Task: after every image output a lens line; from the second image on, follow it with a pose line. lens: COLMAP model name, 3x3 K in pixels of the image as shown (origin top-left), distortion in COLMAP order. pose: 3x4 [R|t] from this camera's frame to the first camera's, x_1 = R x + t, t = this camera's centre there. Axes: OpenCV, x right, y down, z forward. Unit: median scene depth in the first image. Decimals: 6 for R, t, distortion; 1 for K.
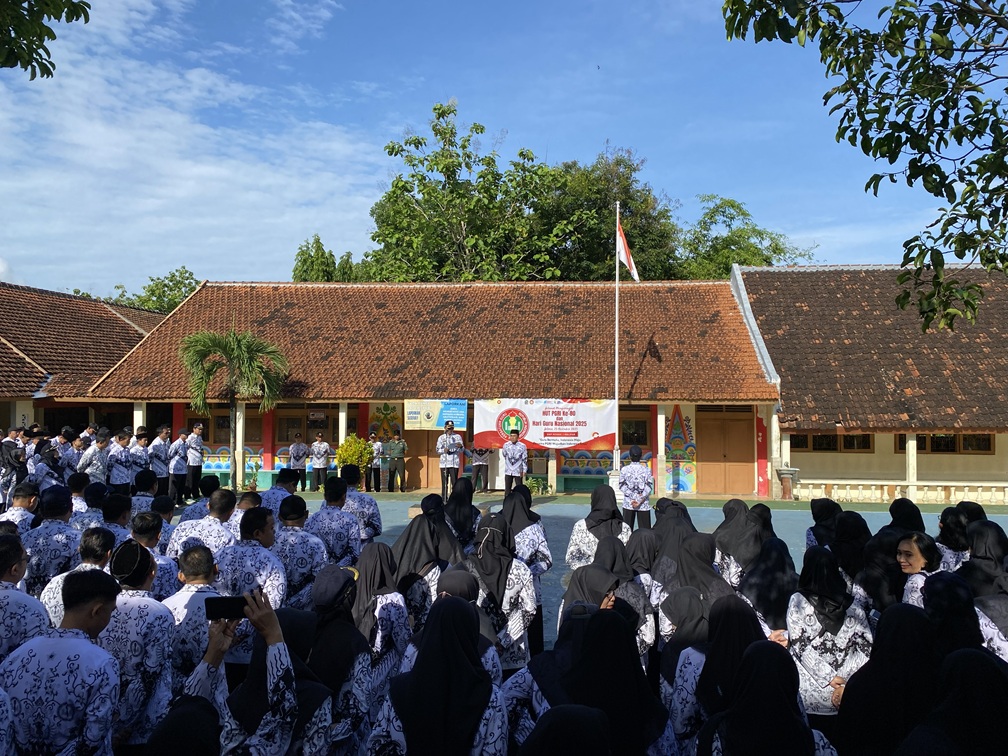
lens RADIAL K [[781.9, 0, 504.0], [0, 781.9, 378.0], [0, 0, 1]] dist [-0.003549, -0.007333]
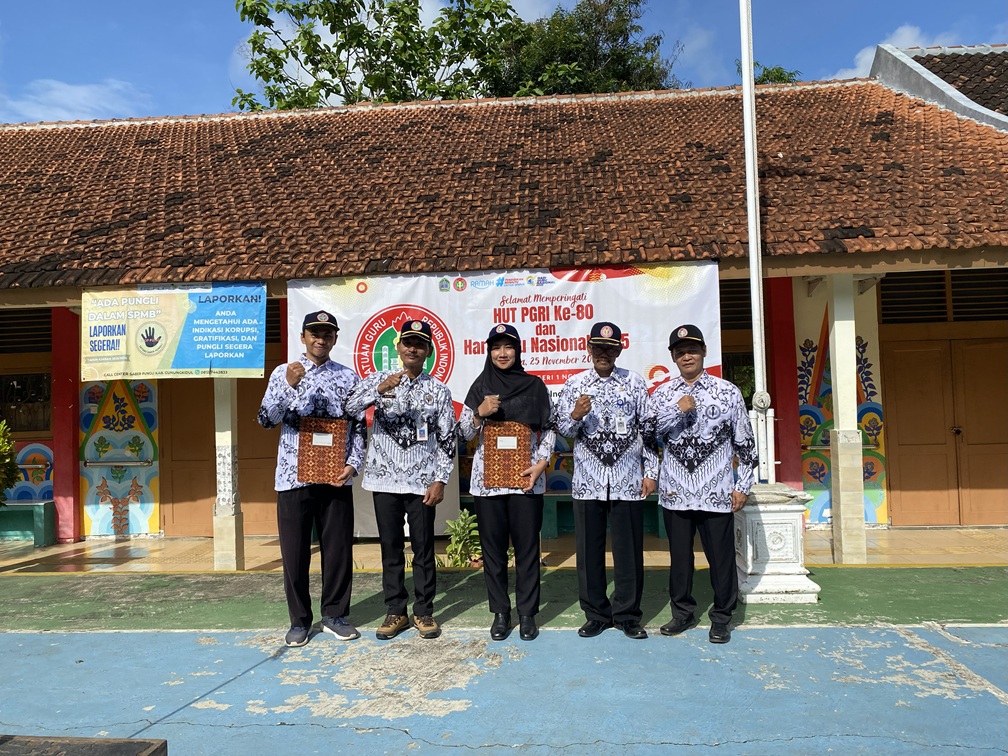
lens RADIAL K [[781.9, 0, 504.0], [0, 781.9, 378.0], [0, 0, 1]] dist [-0.003549, -0.007333]
pose [[0.998595, -0.032544, 0.041813, 0.038800], [0.032821, 0.999443, -0.005967, 0.072778], [-0.041595, 0.007330, 0.999108, 0.665844]]
